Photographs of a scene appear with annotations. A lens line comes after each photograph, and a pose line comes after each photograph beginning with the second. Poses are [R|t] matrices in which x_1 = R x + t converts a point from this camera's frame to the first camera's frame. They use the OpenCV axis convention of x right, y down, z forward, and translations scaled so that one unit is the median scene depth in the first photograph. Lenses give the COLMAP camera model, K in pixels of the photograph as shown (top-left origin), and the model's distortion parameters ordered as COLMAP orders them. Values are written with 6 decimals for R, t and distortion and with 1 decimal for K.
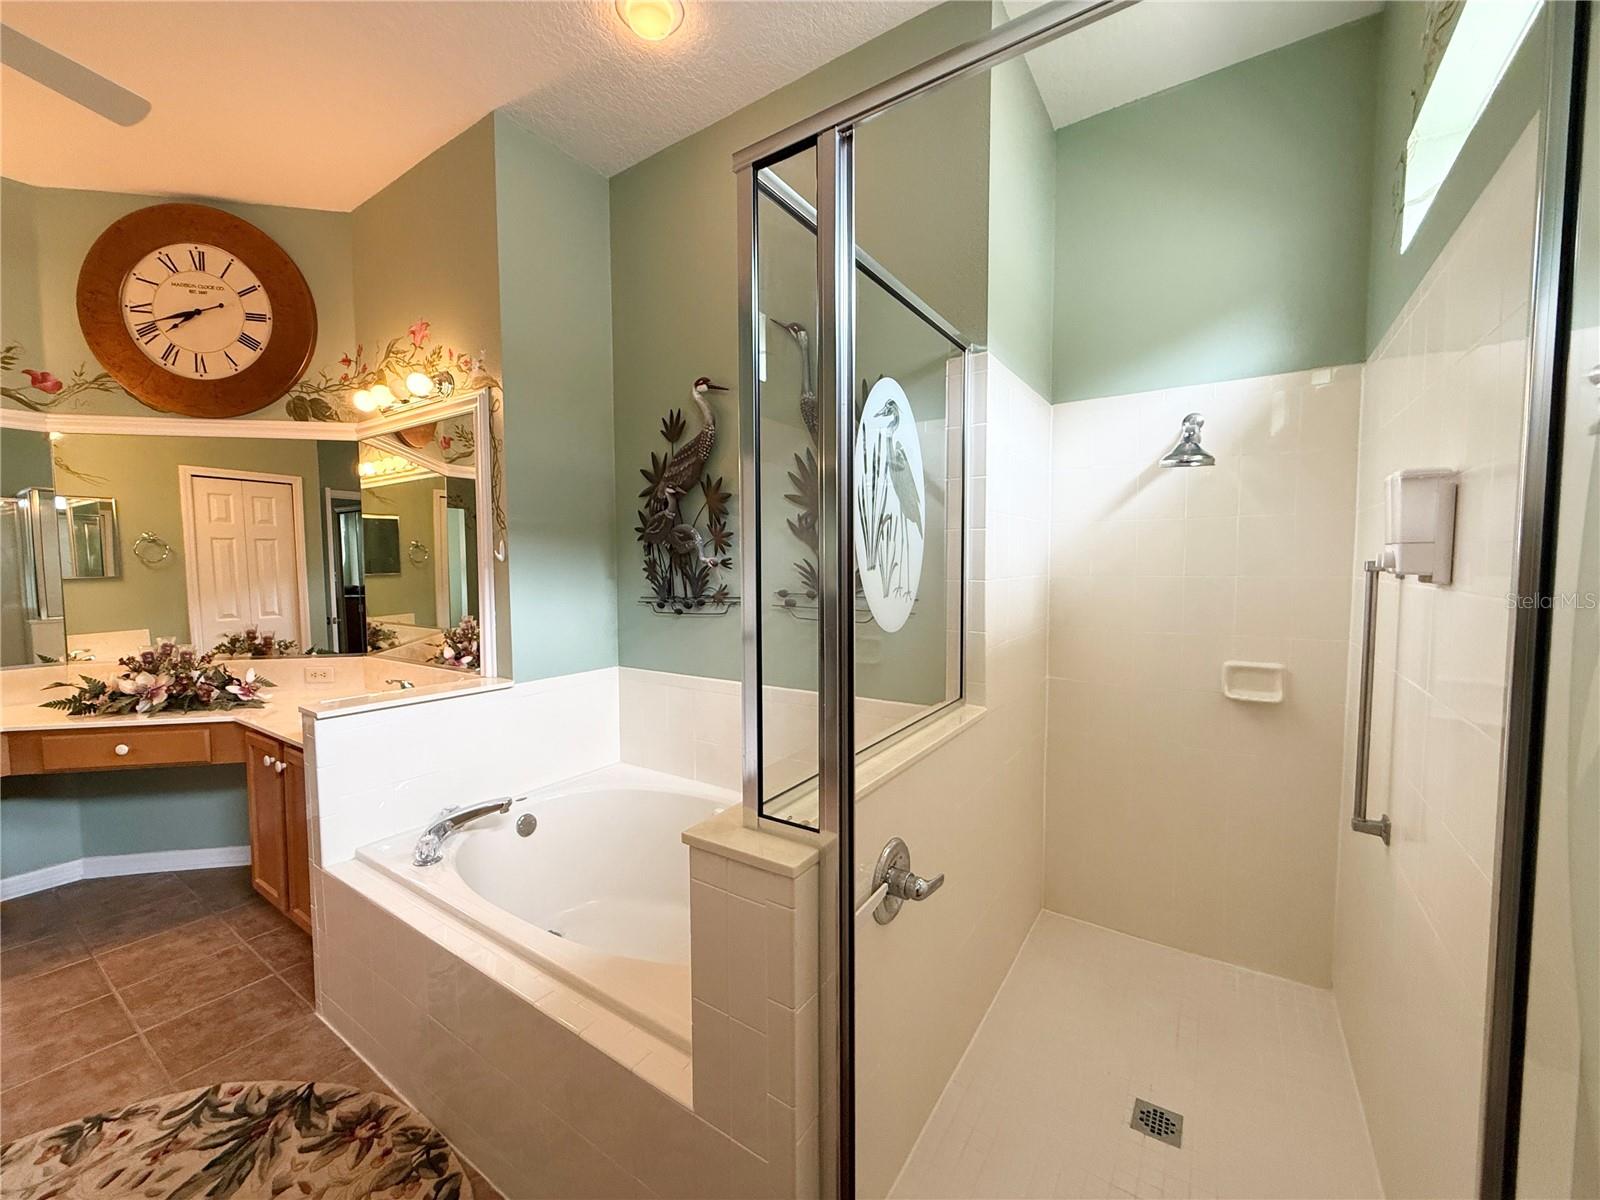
lens RADIAL K [[638.8, 0, 796.7], [0, 638.8, 599.8], [0, 0, 1]] dist [0.000443, 0.000133]
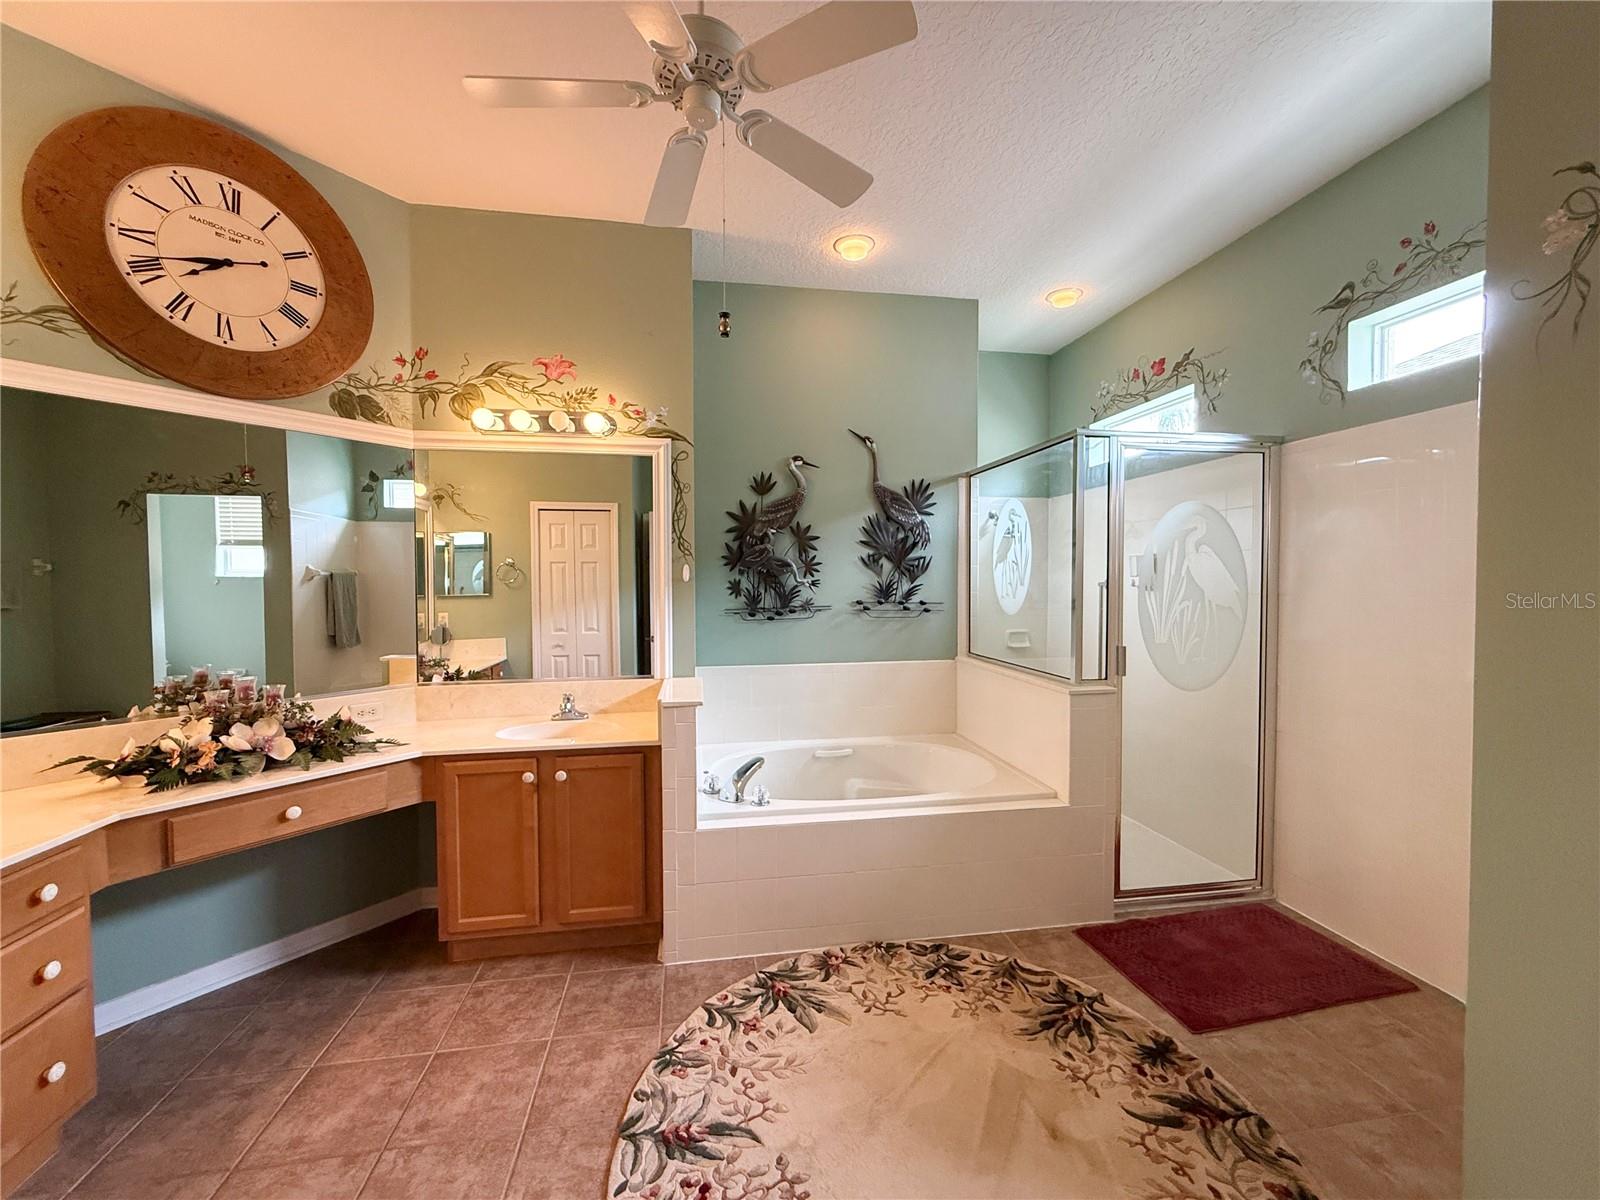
lens RADIAL K [[638.8, 0, 796.5], [0, 638.8, 598.9], [0, 0, 1]] dist [0.000443, 0.000133]
pose [[0.723137, -0.016852, 0.690499, -1.068920], [0.038574, 0.999127, -0.016013, 0.000474], [-0.689627, 0.038215, 0.723156, -0.033526]]
